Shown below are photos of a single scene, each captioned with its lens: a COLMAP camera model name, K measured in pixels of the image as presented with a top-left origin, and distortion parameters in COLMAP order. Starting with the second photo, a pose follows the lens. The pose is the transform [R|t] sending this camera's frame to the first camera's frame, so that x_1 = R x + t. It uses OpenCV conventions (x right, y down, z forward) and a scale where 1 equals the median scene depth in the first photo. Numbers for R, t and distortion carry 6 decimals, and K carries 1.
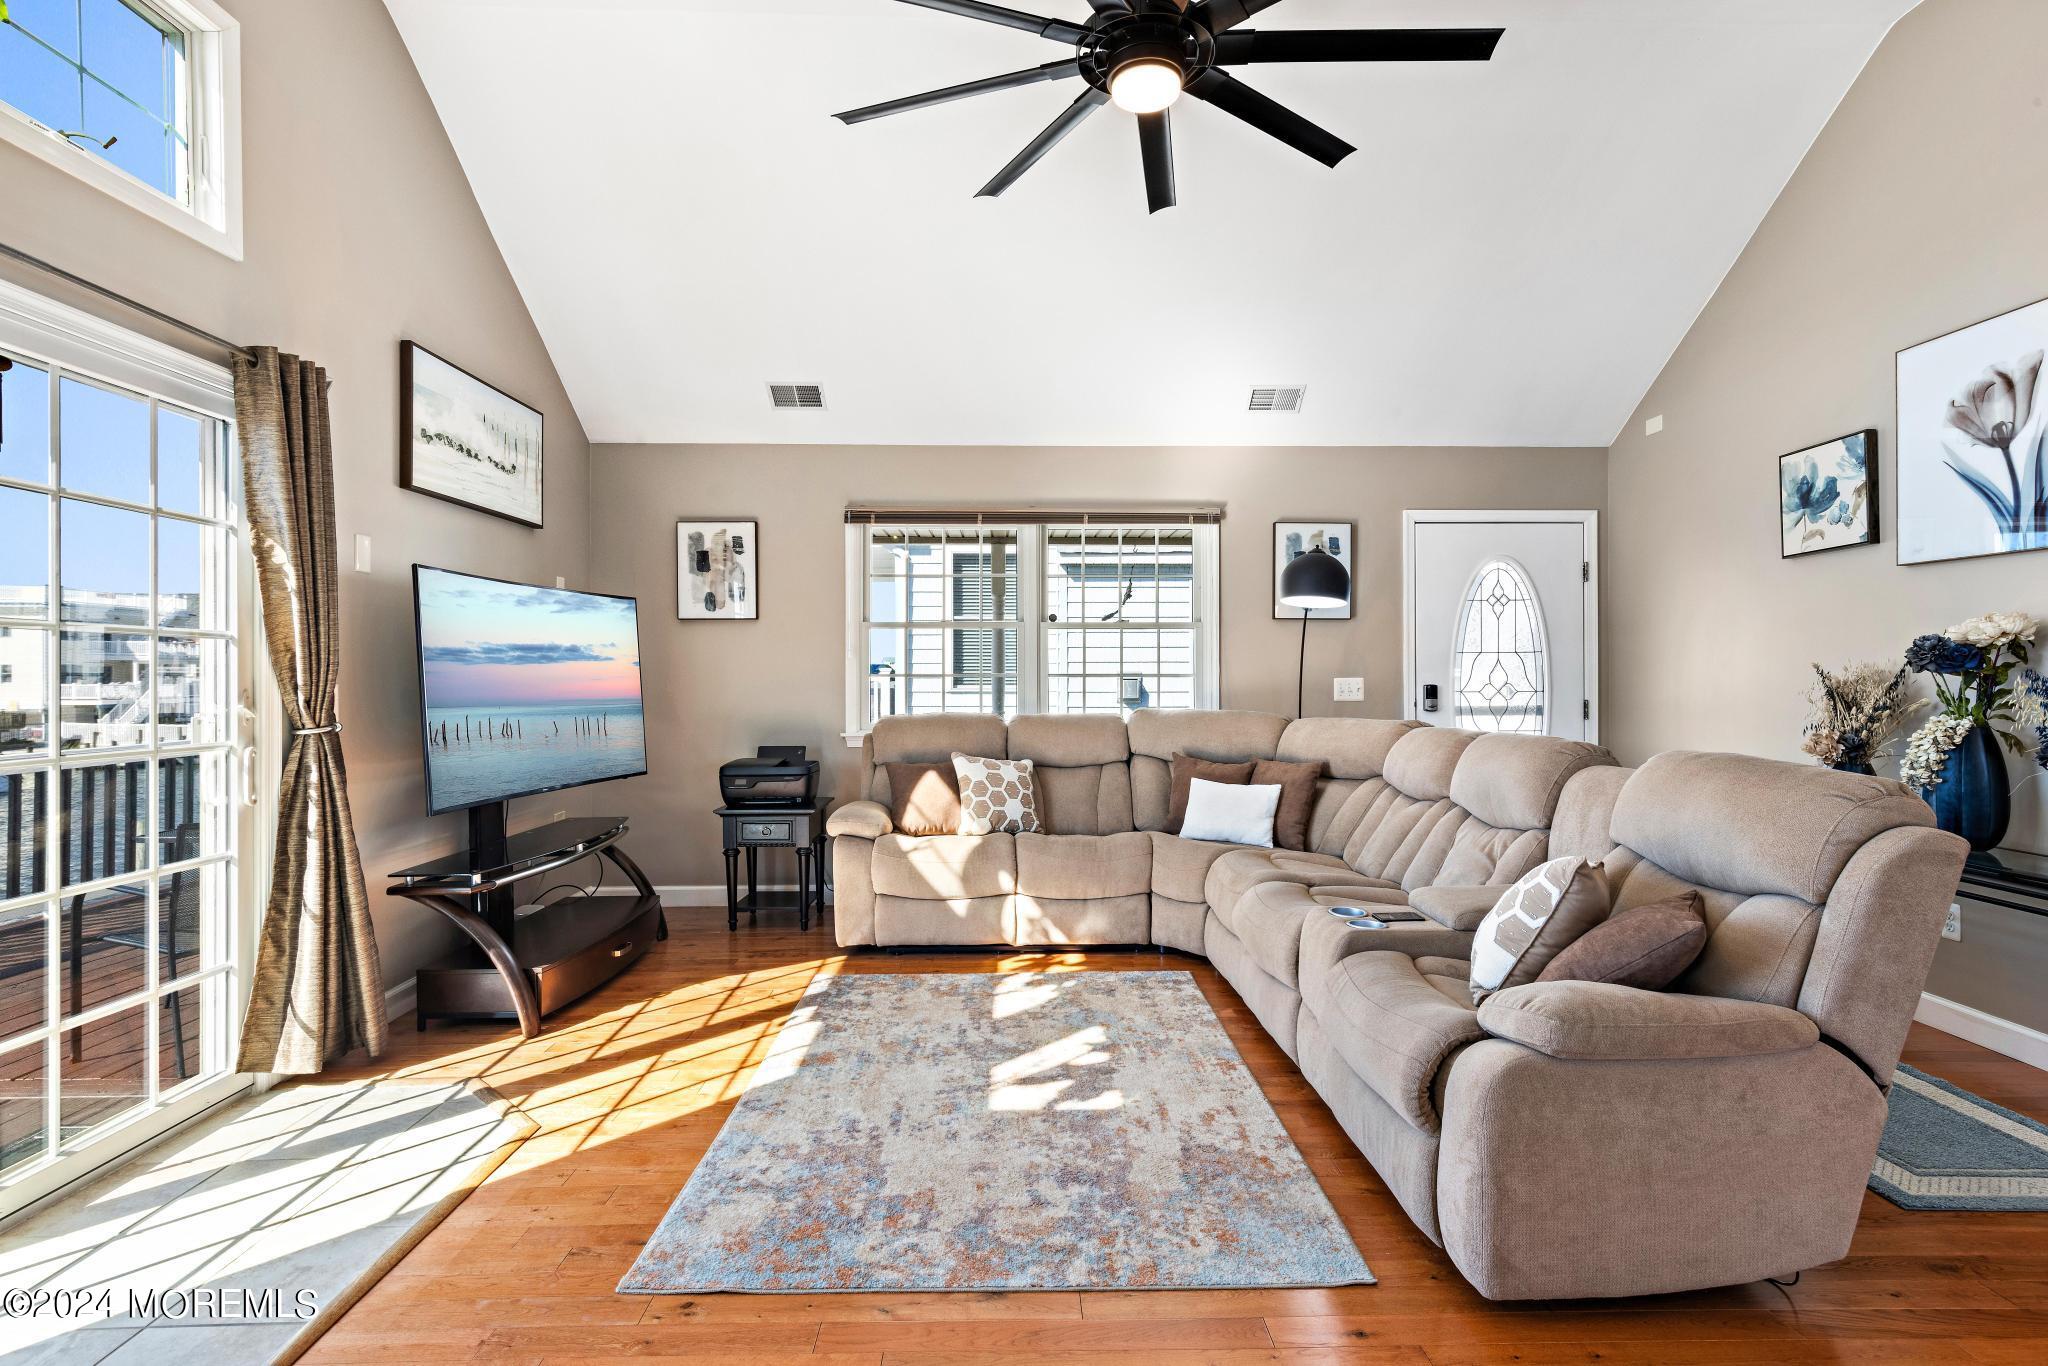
lens RADIAL K [[1013.4, 0, 1030.2], [0, 1013.4, 676.8], [0, 0, 1]] dist [0.006318, -0.000268]
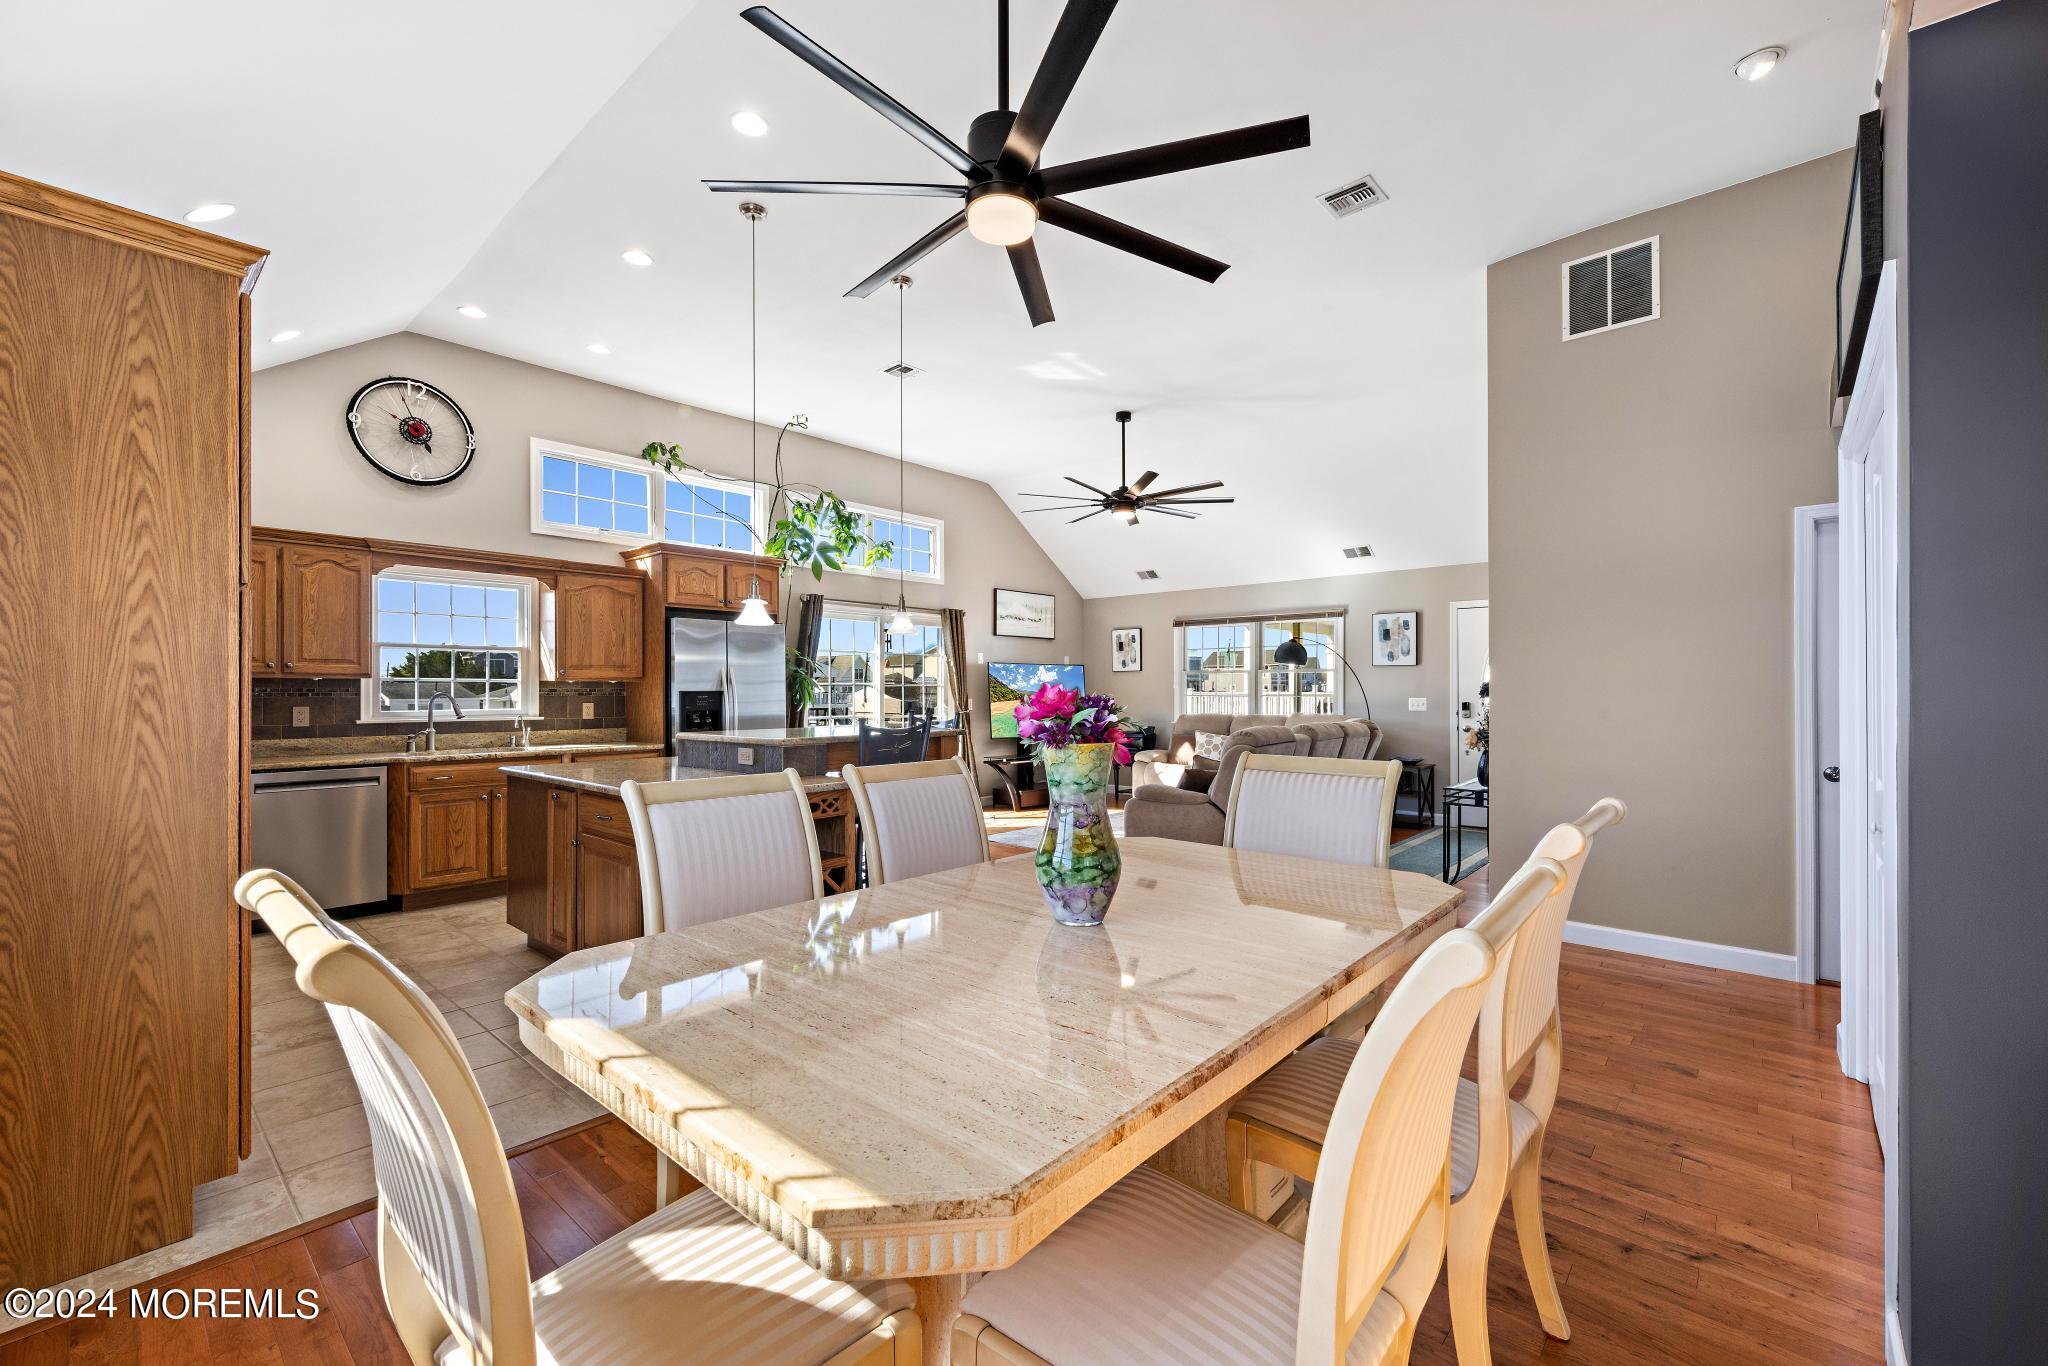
lens RADIAL K [[838.8, 0, 1030.0], [0, 838.8, 688.9], [0, 0, 1]] dist [0.000573, -0.000127]
pose [[0.736858, -0.001690, -0.676045, 1.025609], [-0.000153, 0.999996, -0.002667, -0.013758], [0.676048, 0.002069, 0.736855, -0.700093]]
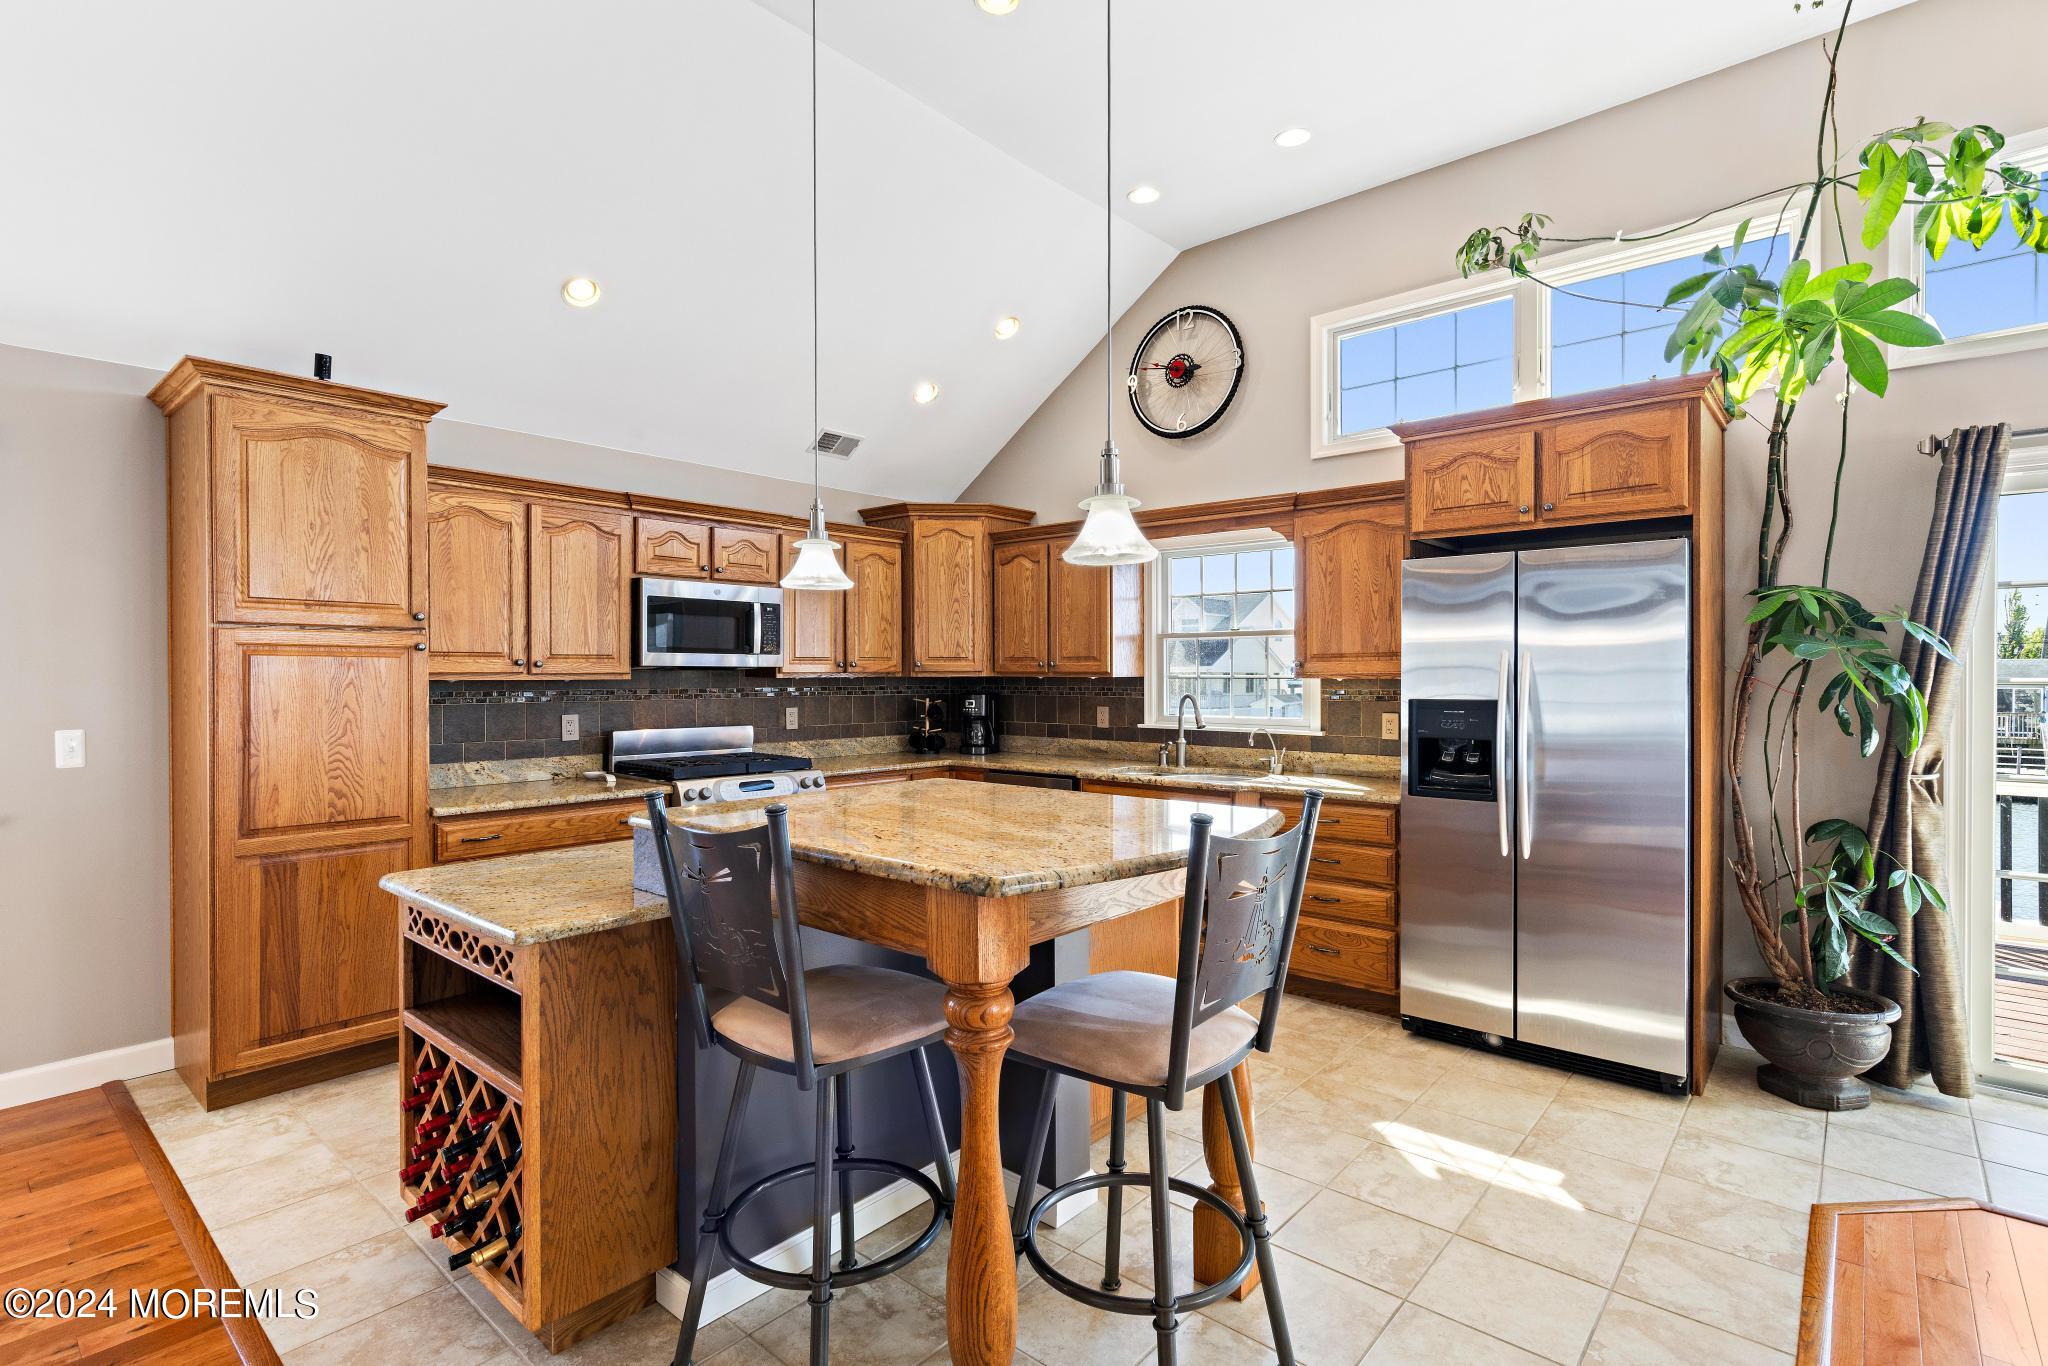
lens RADIAL K [[970.9, 0, 1033.1], [0, 970.9, 682.6], [0, 0, 1]] dist [0.003175, 0.000161]
pose [[-0.668718, 0.010892, -0.743437, 0.505726], [0.002310, 0.999918, 0.012572, -0.039436], [0.743513, 0.006690, -0.668688, 0.250669]]
